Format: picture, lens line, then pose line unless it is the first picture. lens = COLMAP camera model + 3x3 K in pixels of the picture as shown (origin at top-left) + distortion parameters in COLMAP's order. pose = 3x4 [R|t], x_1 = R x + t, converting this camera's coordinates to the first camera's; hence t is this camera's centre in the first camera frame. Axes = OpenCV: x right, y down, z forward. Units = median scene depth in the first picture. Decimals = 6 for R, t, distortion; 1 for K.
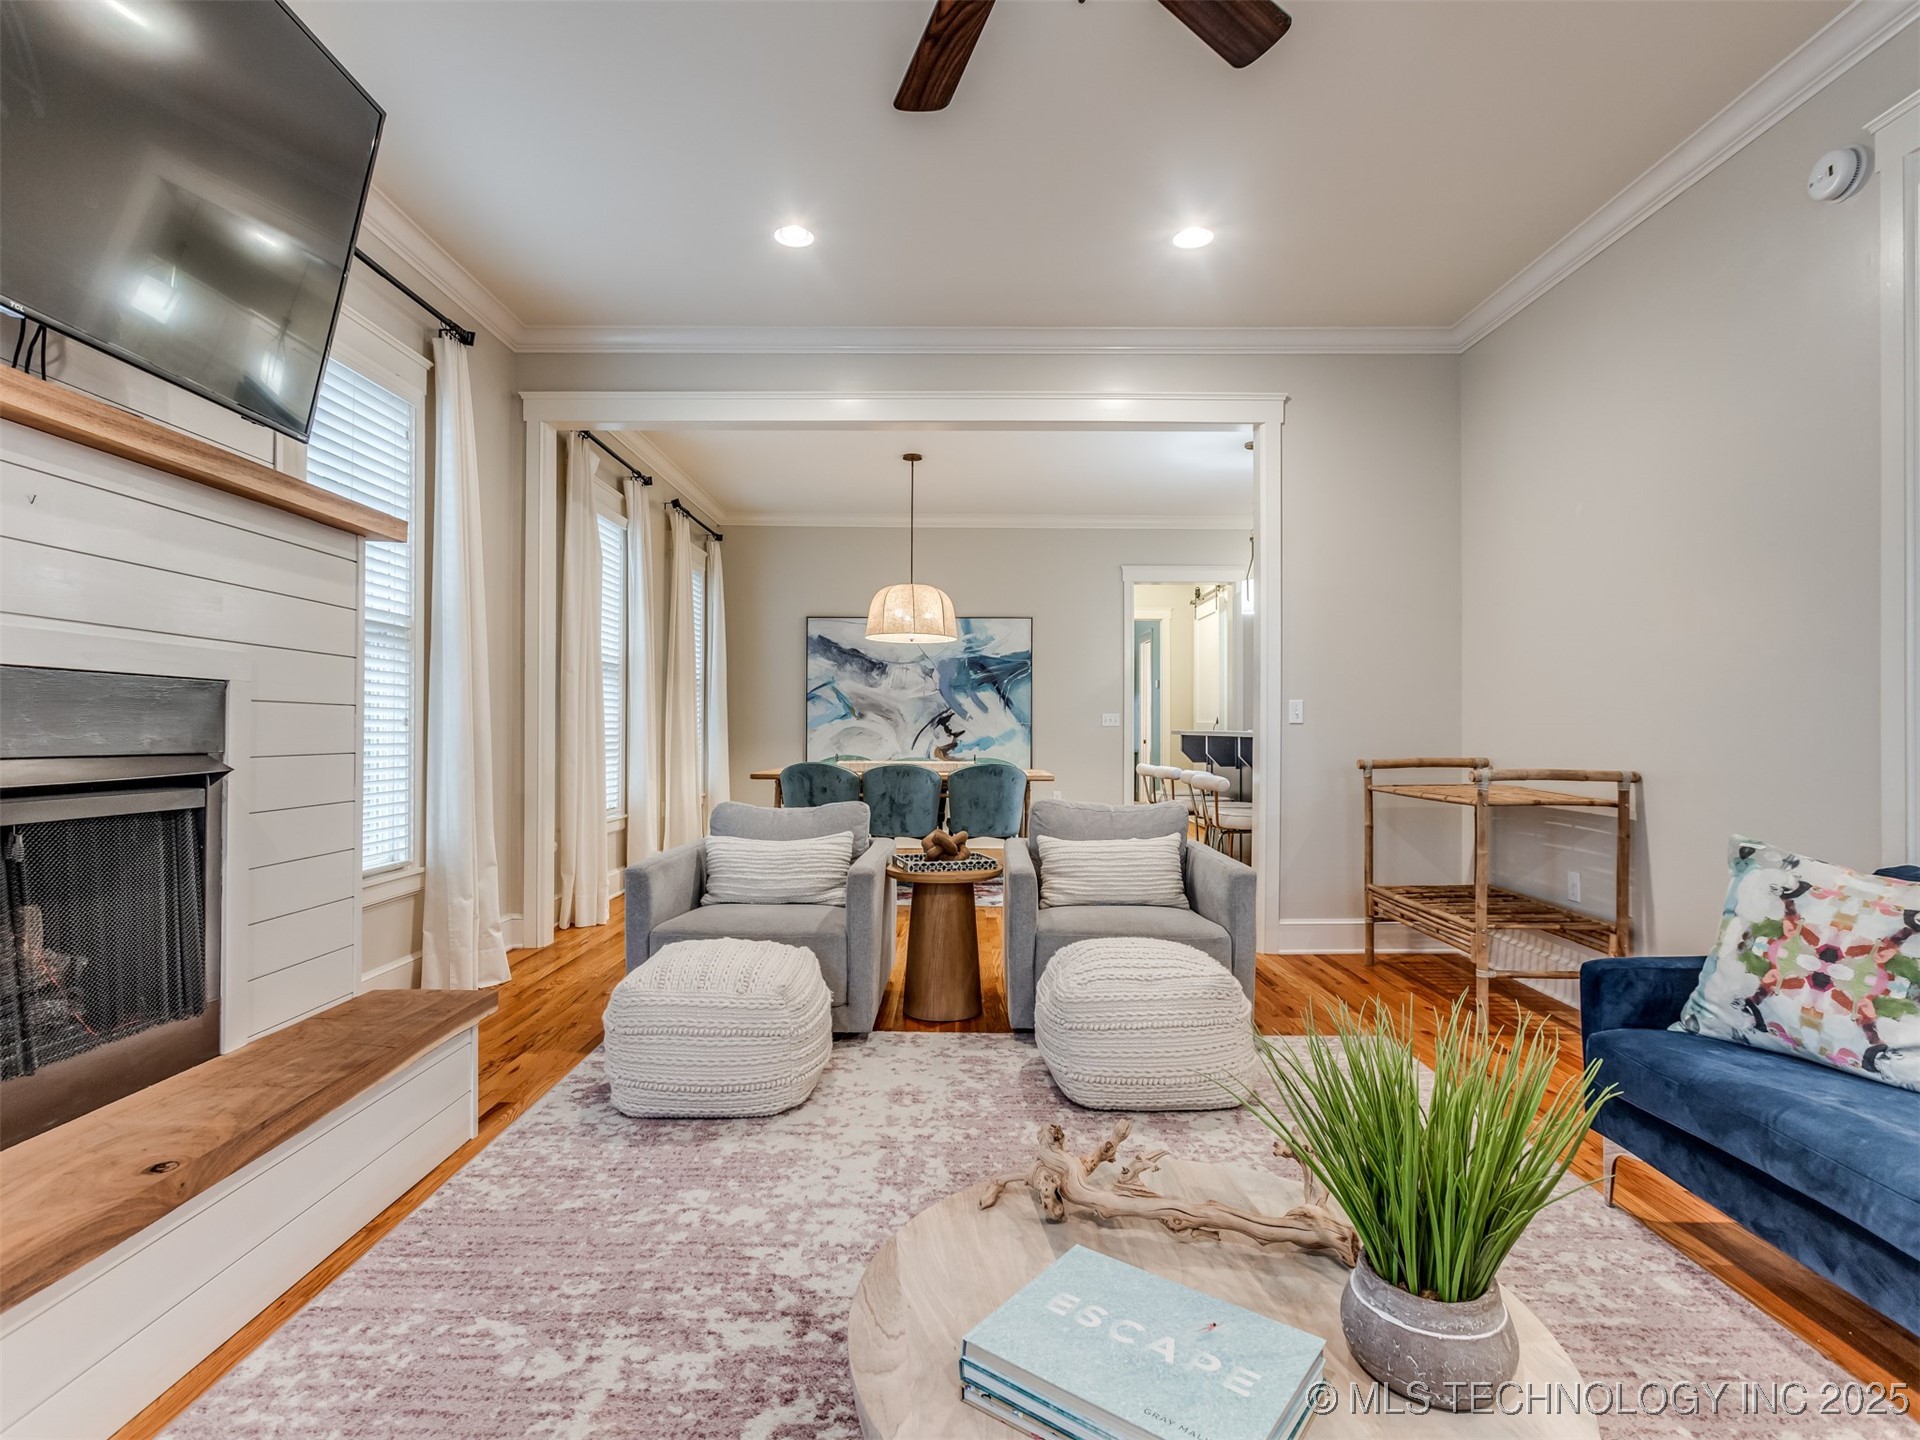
lens RADIAL K [[977.0, 0, 951.7], [0, 977.0, 715.1], [0, 0, 1]] dist [0.007426, 0.002335]
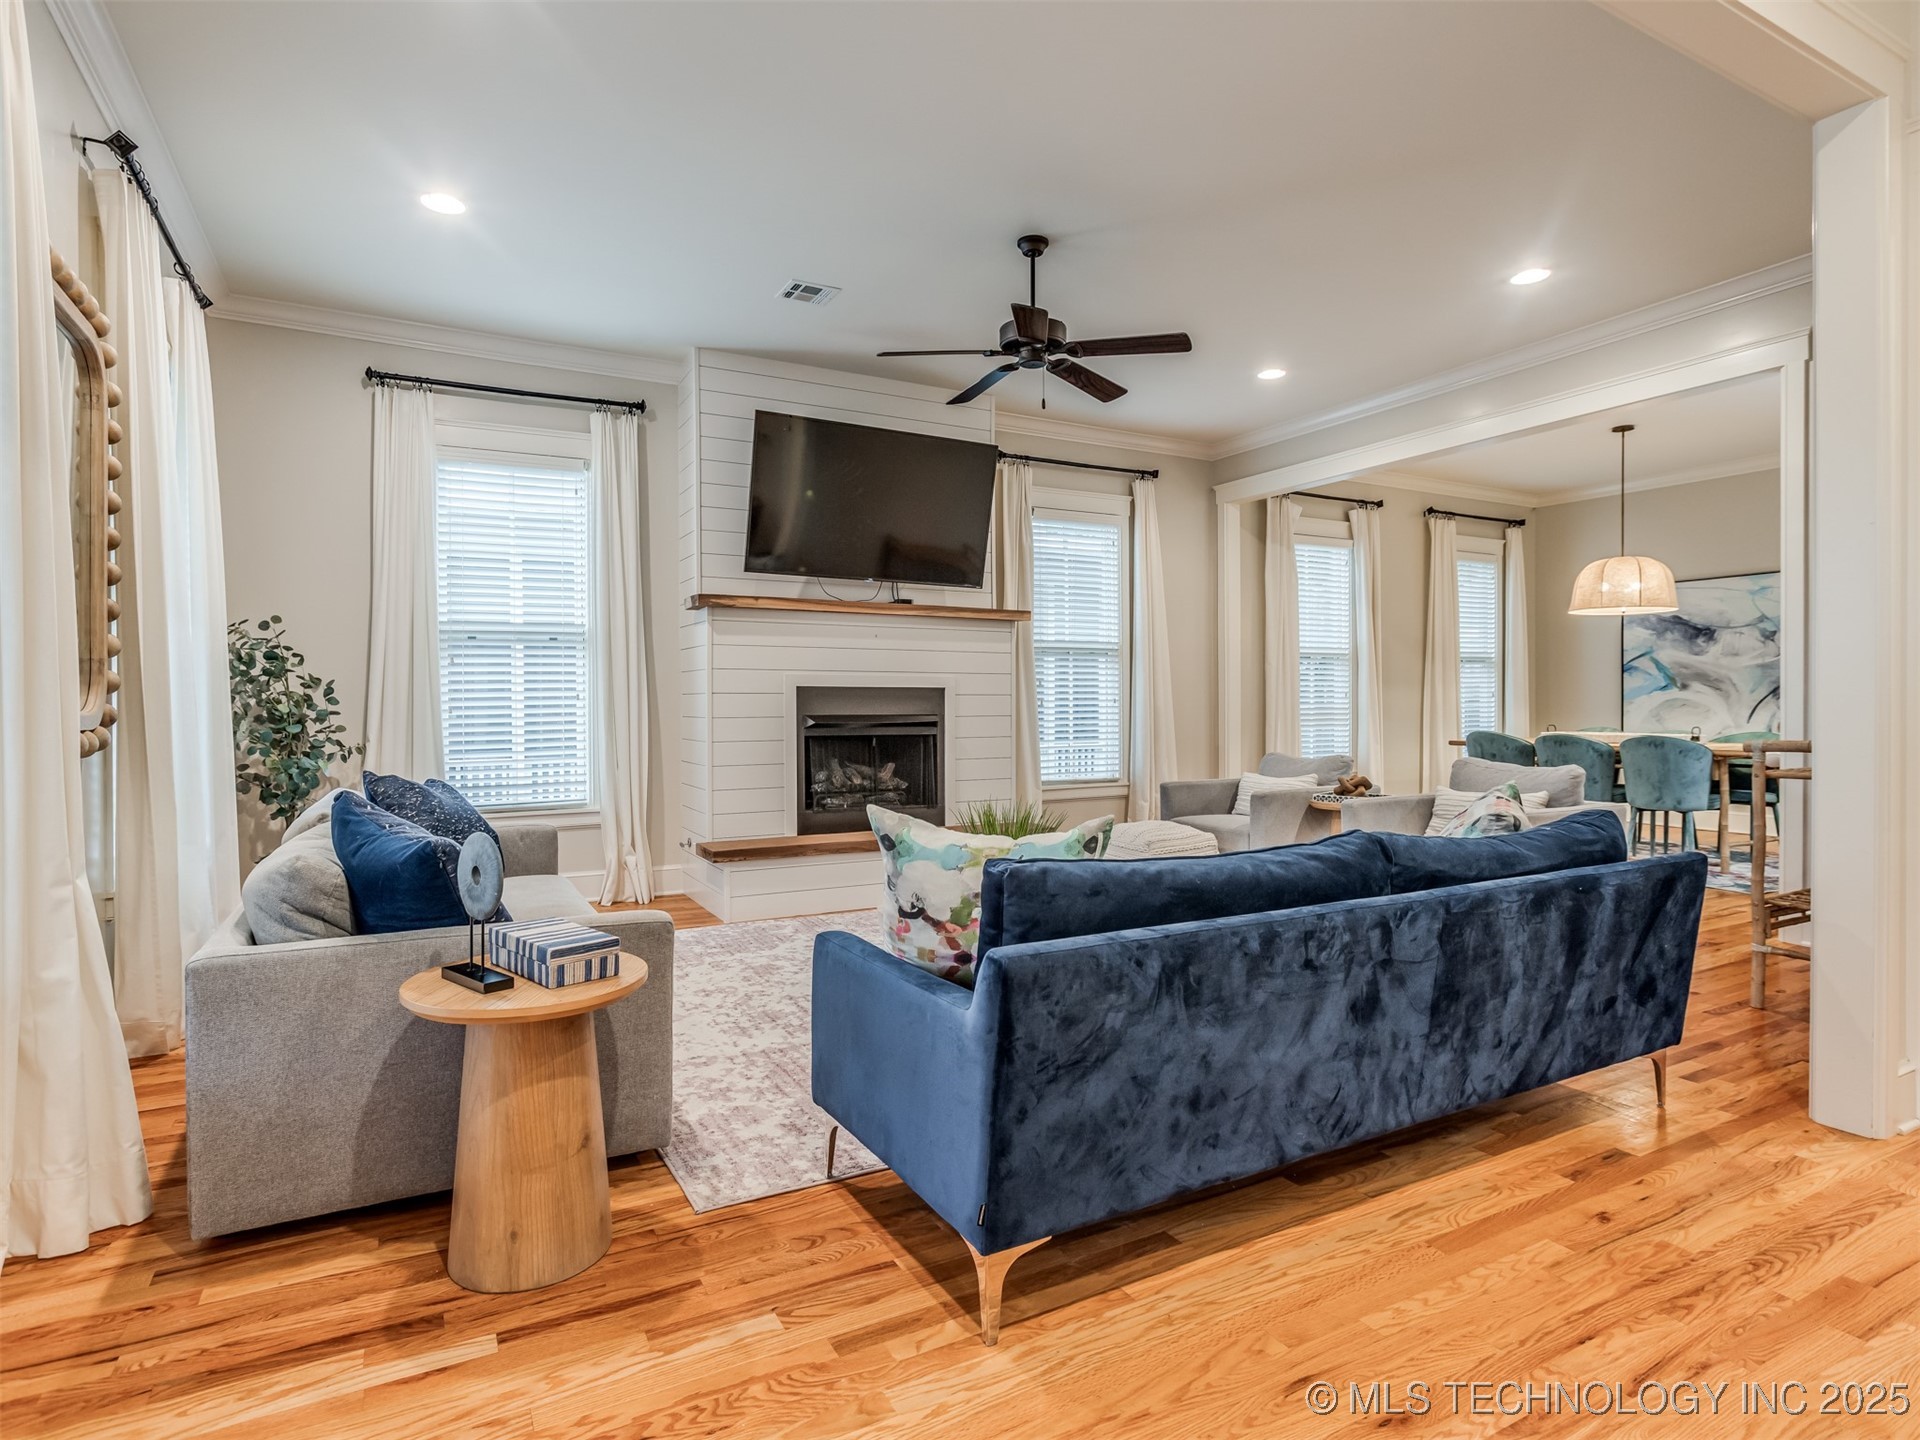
lens RADIAL K [[977.0, 0, 960.6], [0, 977.0, 721.6], [0, 0, 1]] dist [0.007426, 0.002335]
pose [[0.520167, 0.007436, -0.854032, 0.352402], [0.020631, 0.999561, 0.021269, 0.000066], [0.853815, -0.028683, 0.519785, -0.081005]]
